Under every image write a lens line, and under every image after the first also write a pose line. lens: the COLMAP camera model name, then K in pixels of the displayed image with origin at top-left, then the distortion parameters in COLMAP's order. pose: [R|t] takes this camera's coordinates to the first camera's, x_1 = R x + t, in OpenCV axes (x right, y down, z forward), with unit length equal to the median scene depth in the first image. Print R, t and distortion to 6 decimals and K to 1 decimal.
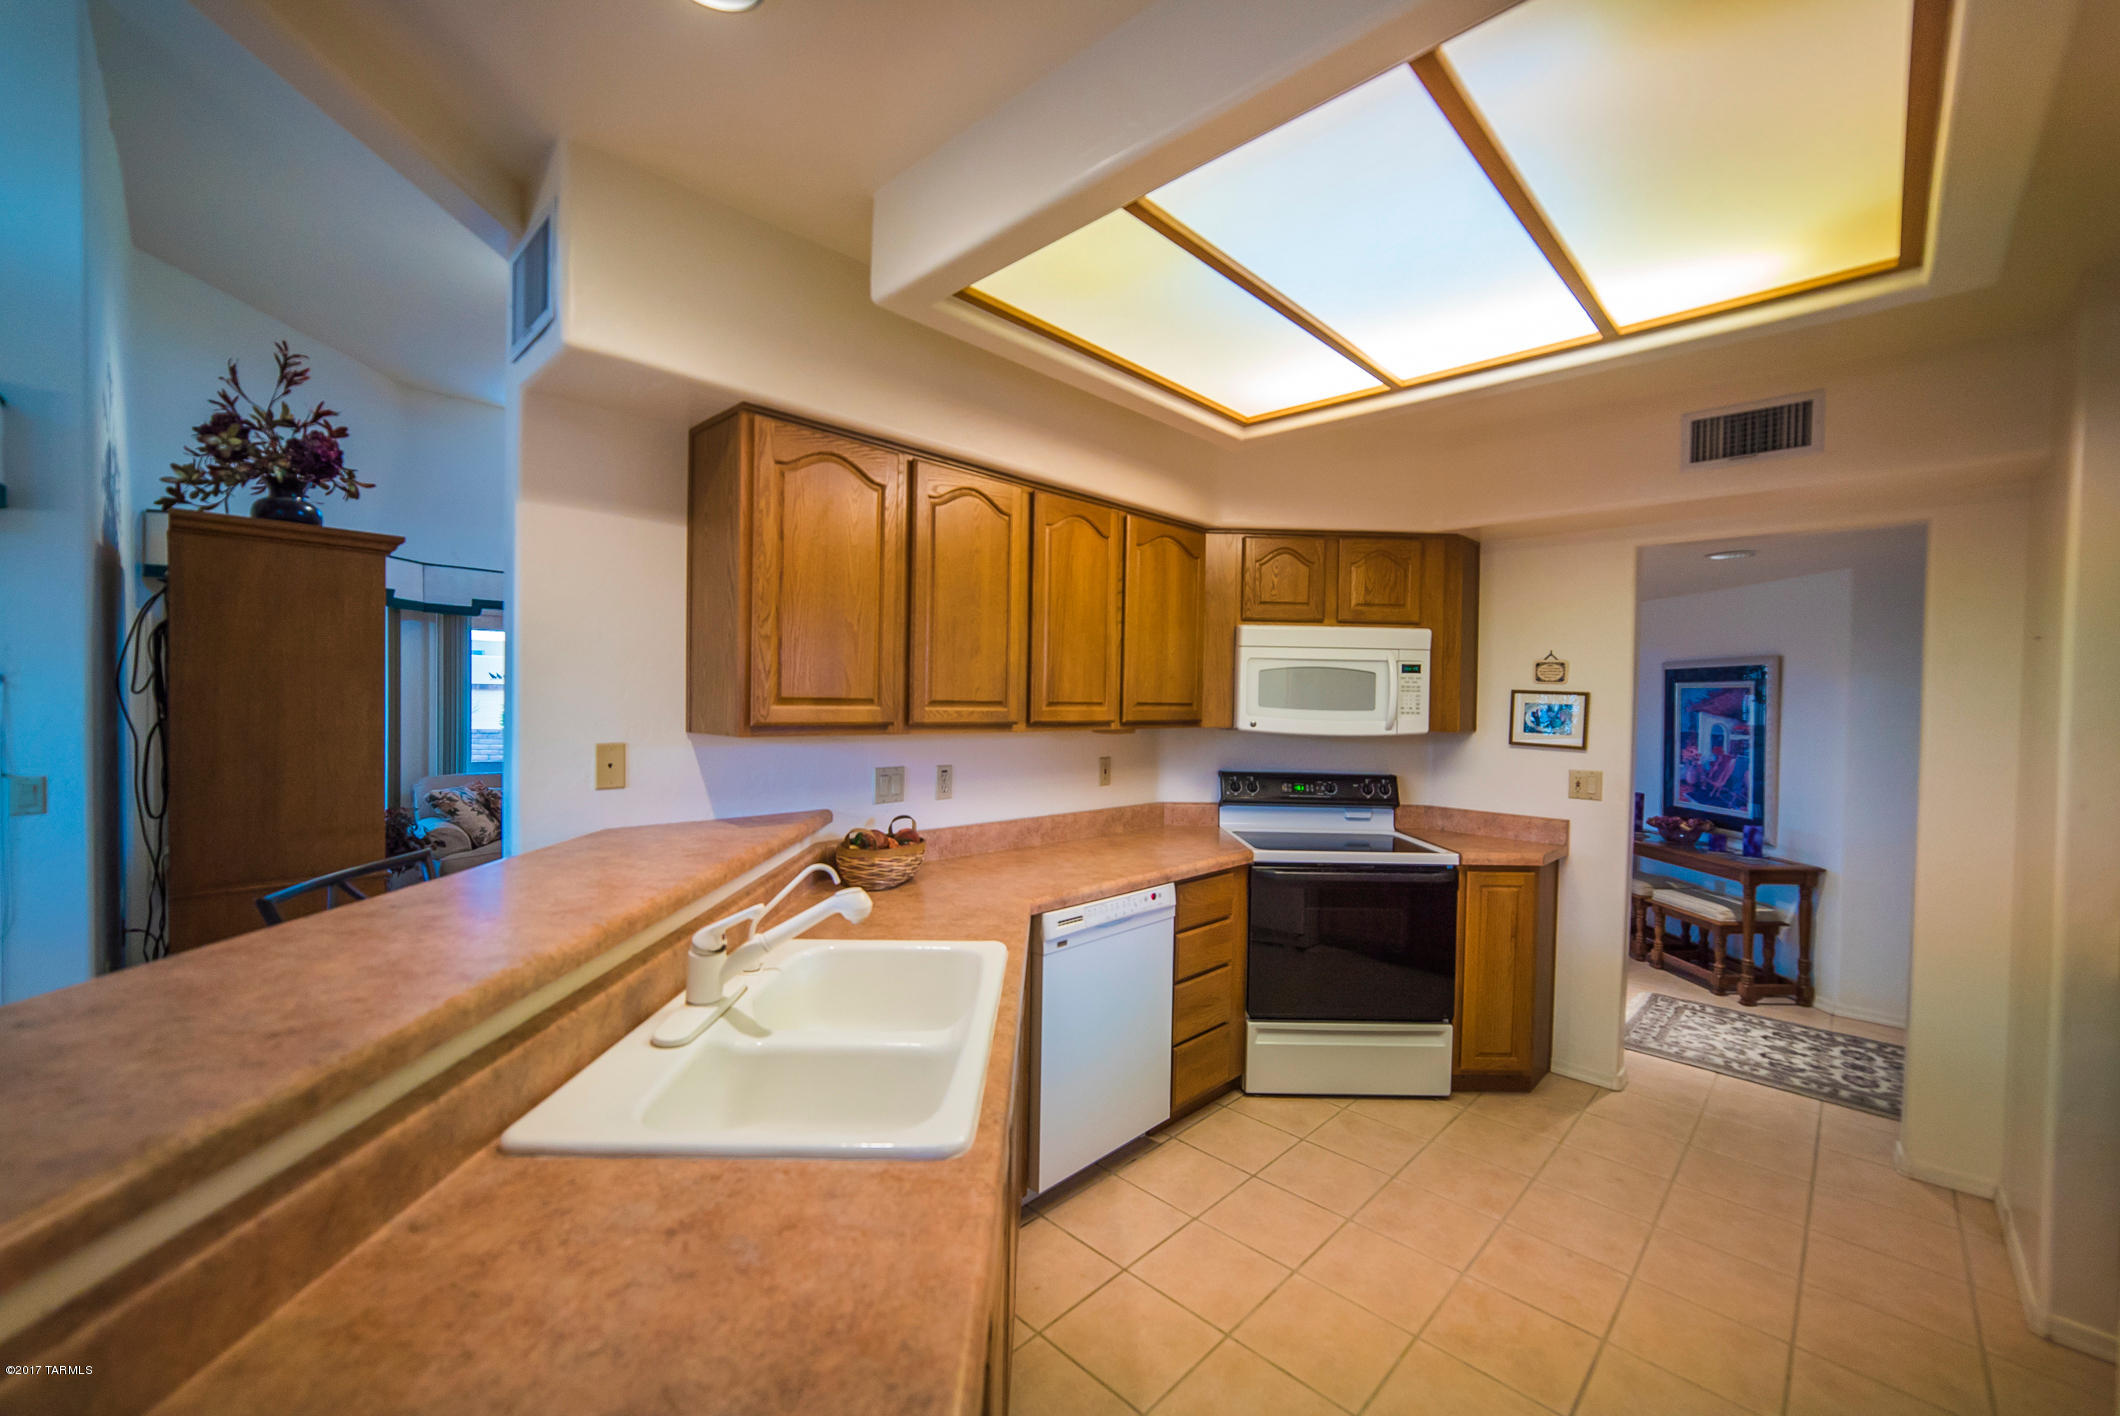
lens RADIAL K [[831.7, 0, 1060.0], [0, 831.7, 708.0], [0, 0, 1]] dist [0.001872, 0.000381]
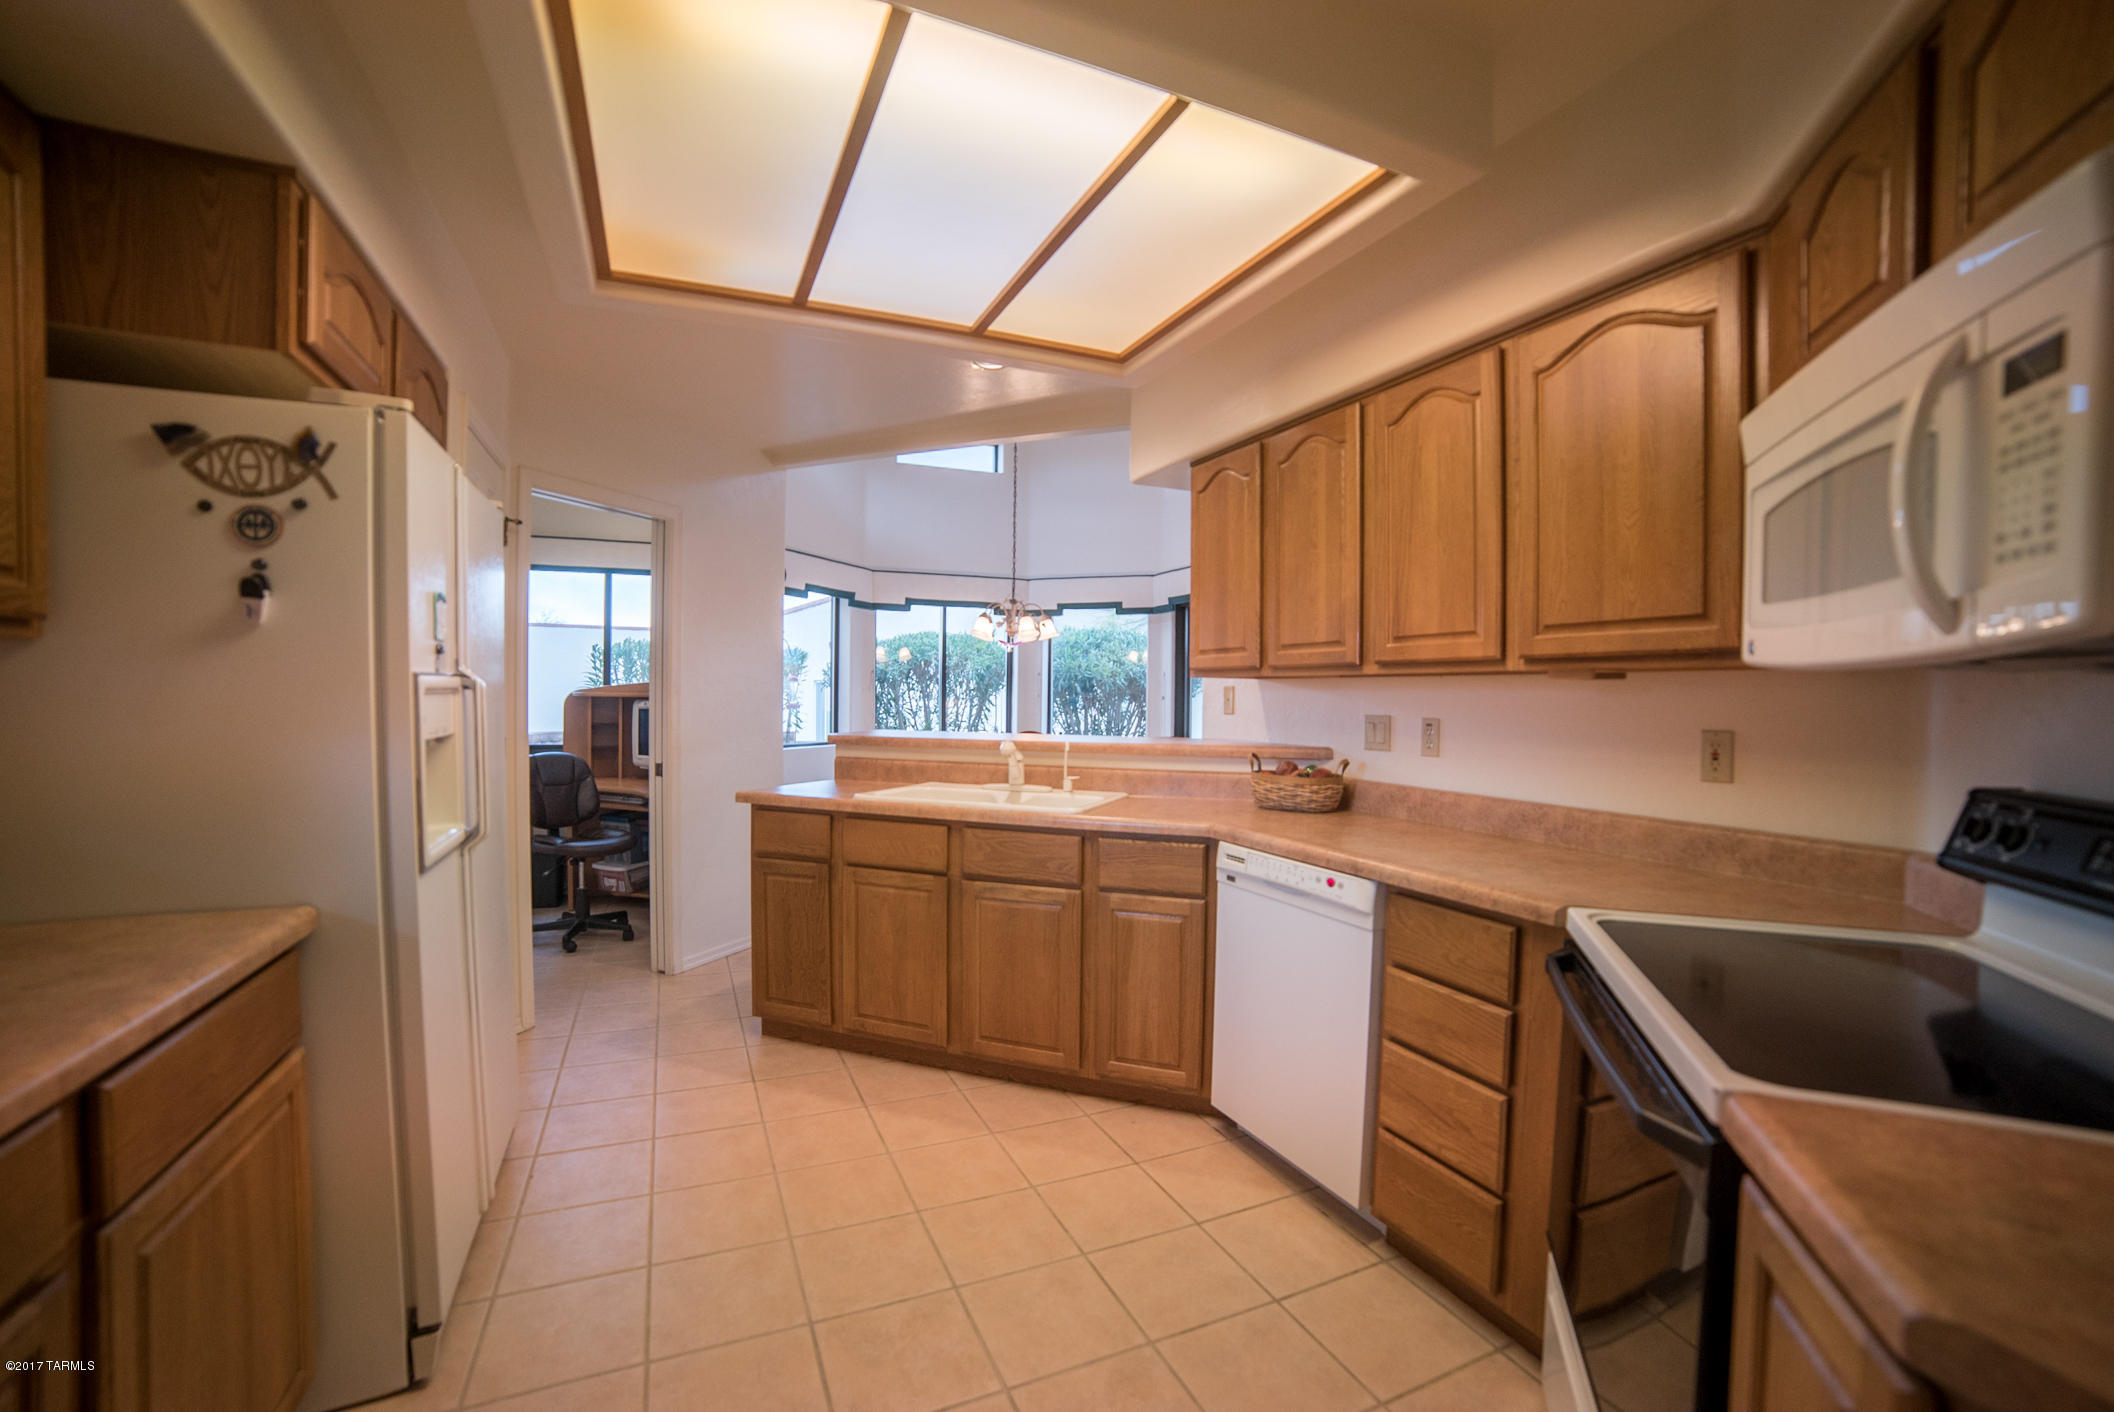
lens RADIAL K [[979.1, 0, 1057.0], [0, 979.1, 706.0], [0, 0, 1]] dist [-0.001702, -0.000088]
pose [[-0.394353, -0.015970, -0.918820, 0.811860], [-0.025210, 0.999661, -0.006555, 0.061094], [0.918613, 0.020578, -0.394622, 0.878608]]
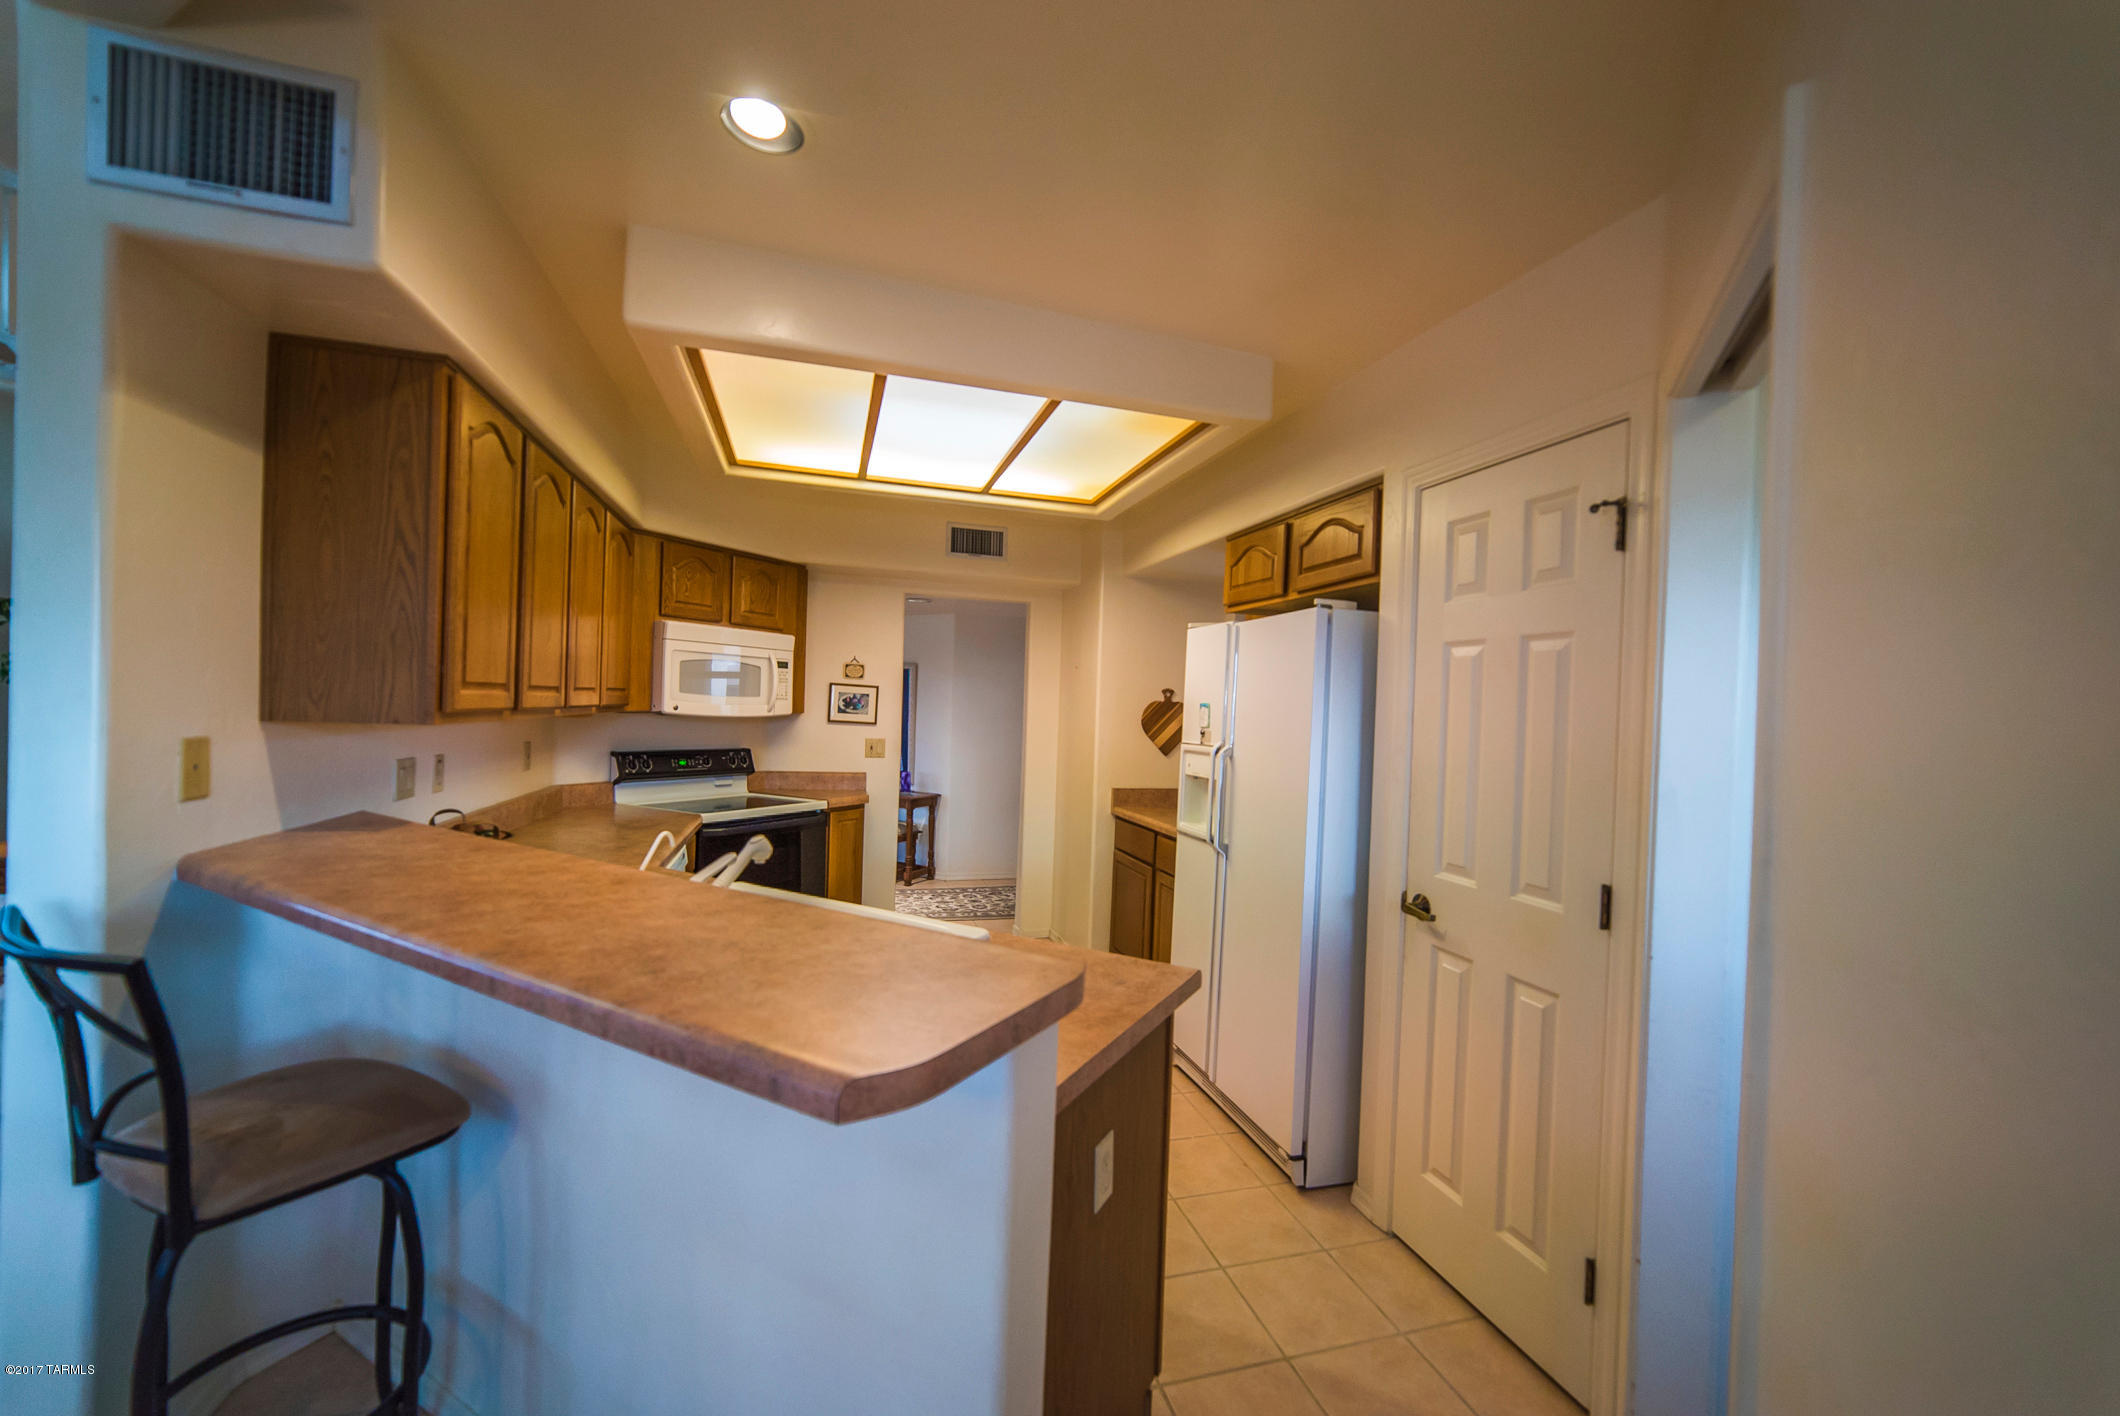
lens RADIAL K [[831.7, 0, 1060.0], [0, 831.7, 708.0], [0, 0, 1]] dist [0.001872, 0.000381]
pose [[0.499552, -0.001917, 0.866282, -0.491792], [-0.020583, 0.999689, 0.014082, -0.007326], [-0.866039, -0.024865, 0.499357, -0.030478]]
